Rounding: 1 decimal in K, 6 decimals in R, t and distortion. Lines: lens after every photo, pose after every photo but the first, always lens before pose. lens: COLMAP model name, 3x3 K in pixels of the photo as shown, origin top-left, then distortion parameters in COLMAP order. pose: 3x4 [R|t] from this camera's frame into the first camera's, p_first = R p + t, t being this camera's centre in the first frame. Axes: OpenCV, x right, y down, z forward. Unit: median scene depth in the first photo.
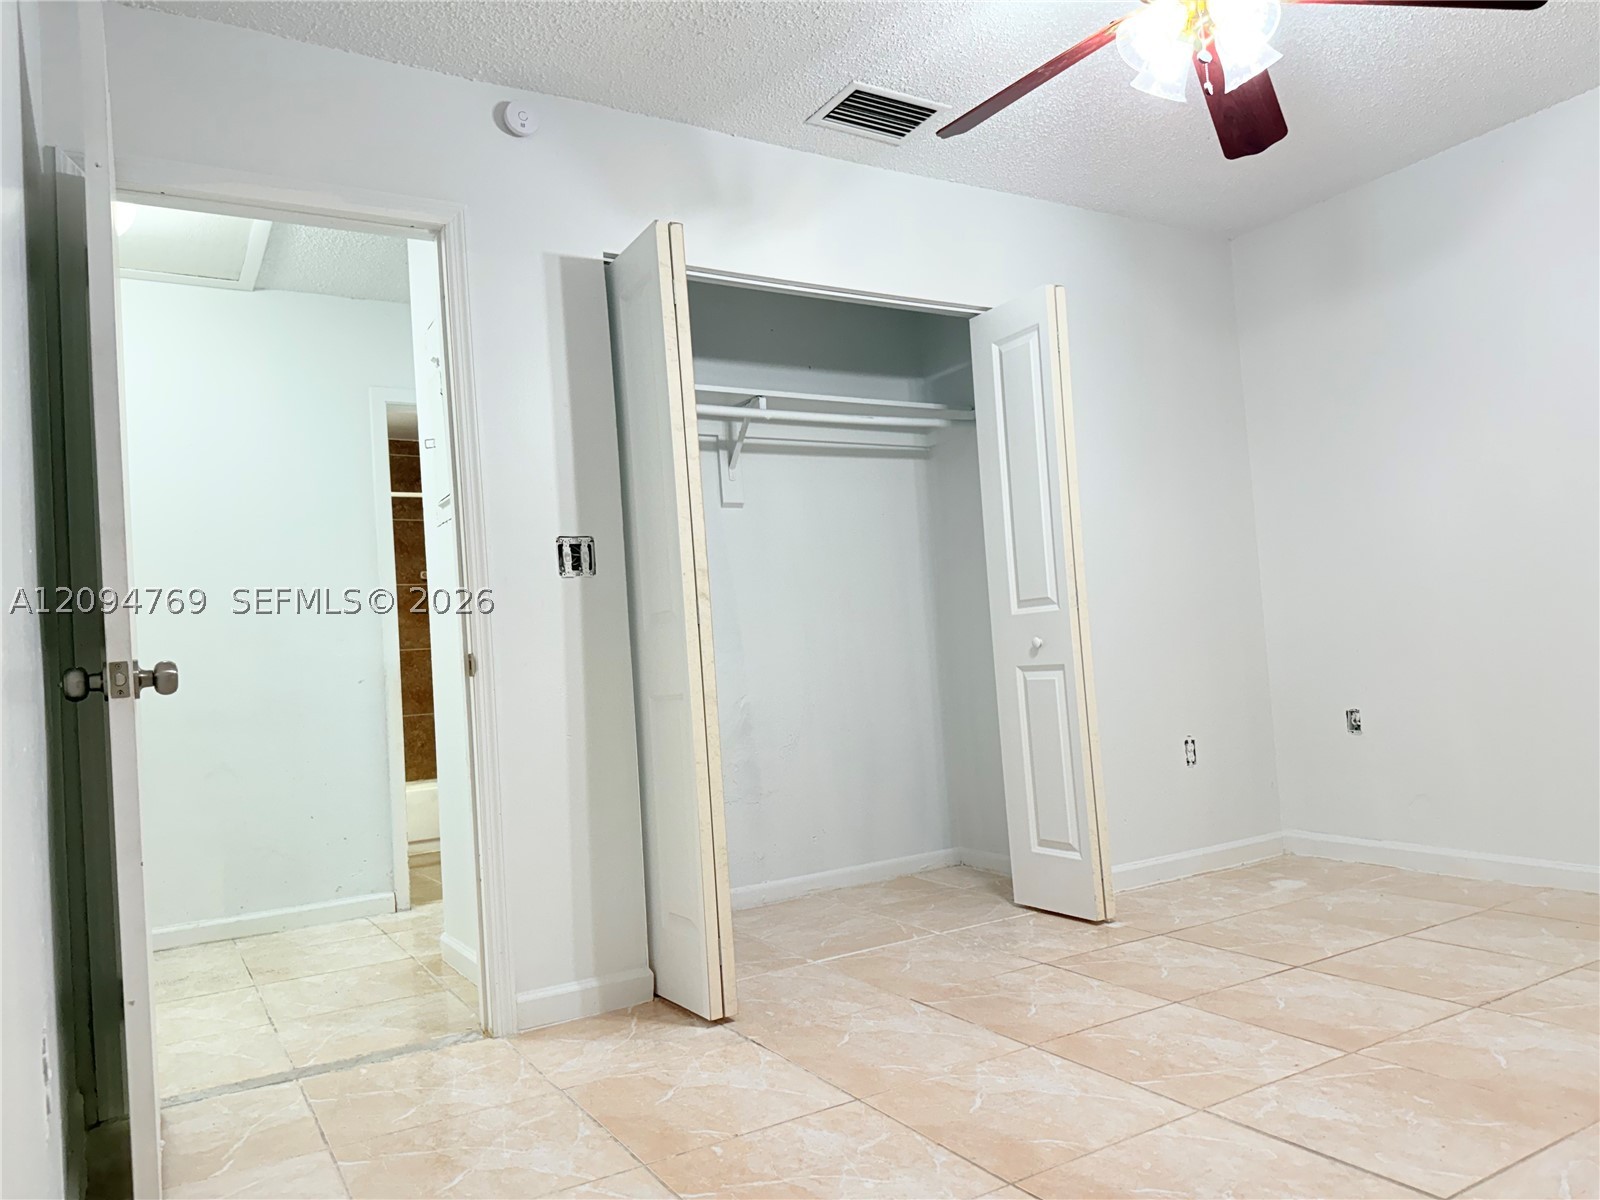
lens RADIAL K [[1109.2, 0, 813.6], [0, 1109.2, 592.0], [0, 0, 1]] dist [0.093707, -0.095041]
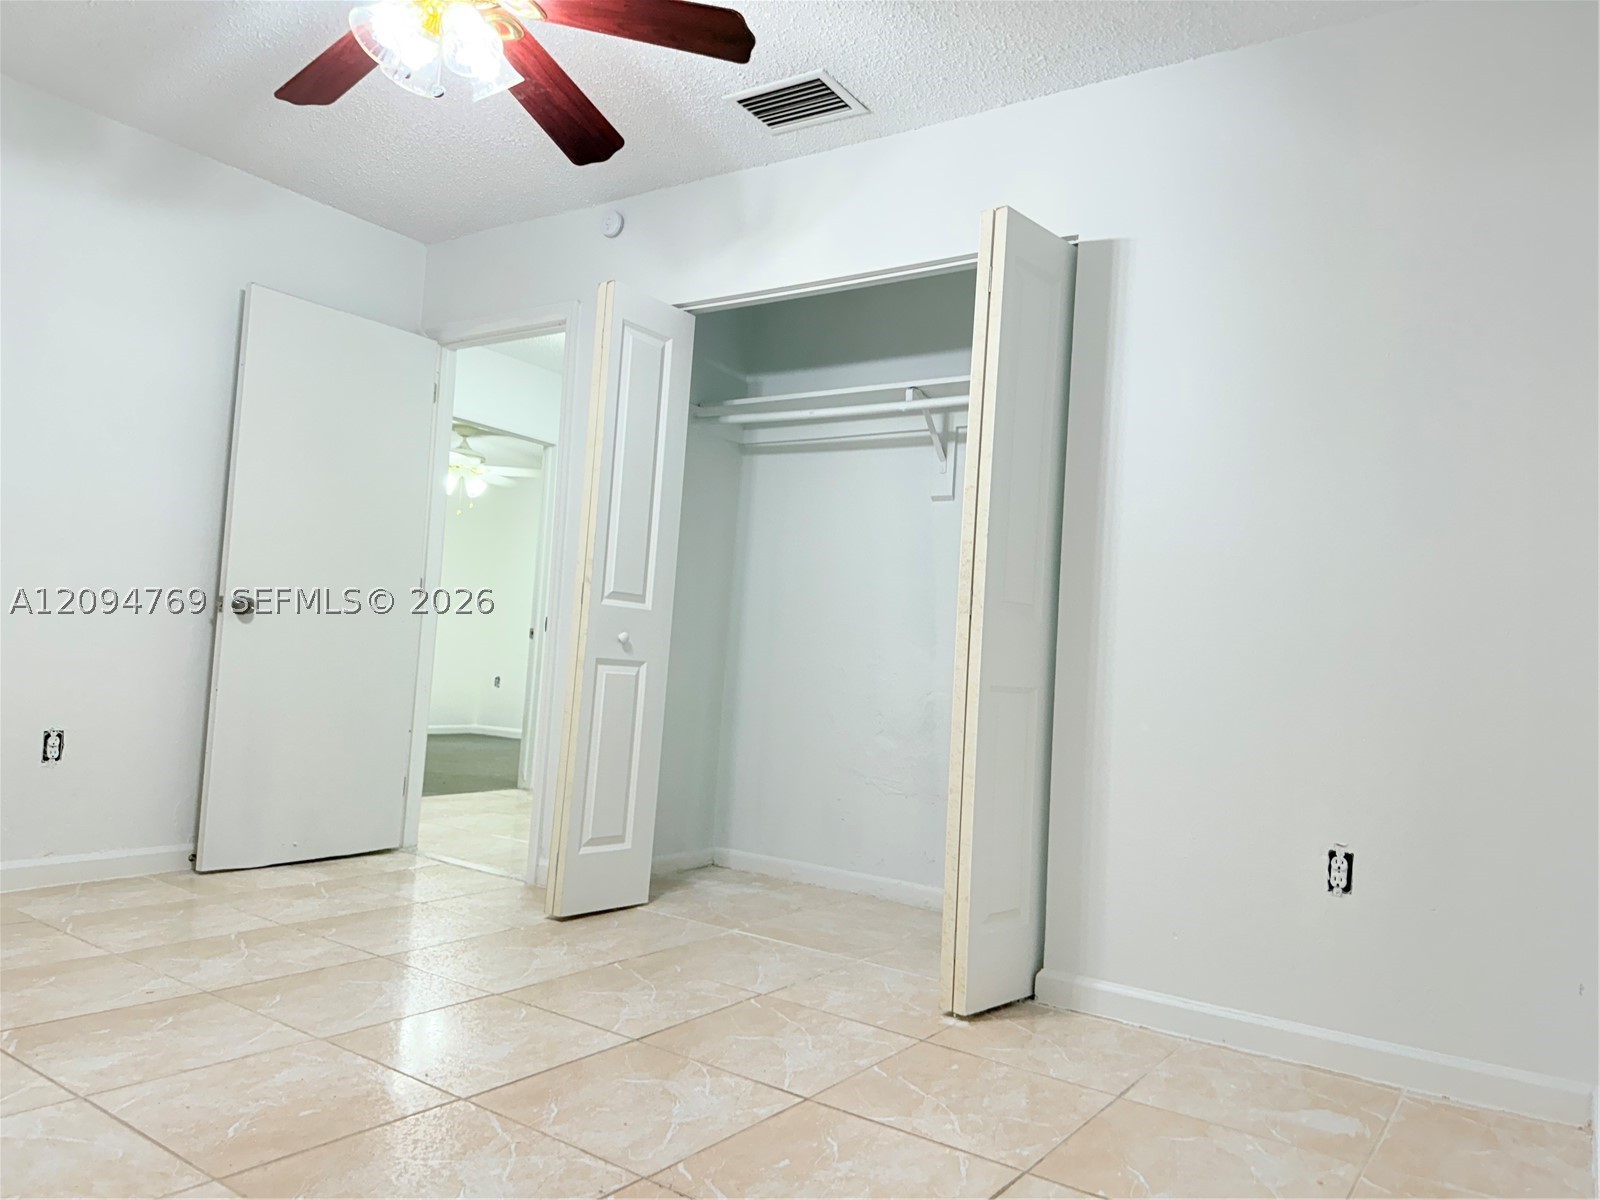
lens RADIAL K [[1121.1, 0, 832.1], [0, 1121.1, 575.3], [0, 0, 1]] dist [0.006793, -0.005916]
pose [[0.408407, 0.021815, -0.912539, 1.031627], [-0.030419, 0.999484, 0.010279, -0.021339], [0.912293, 0.023560, 0.408860, 0.656168]]
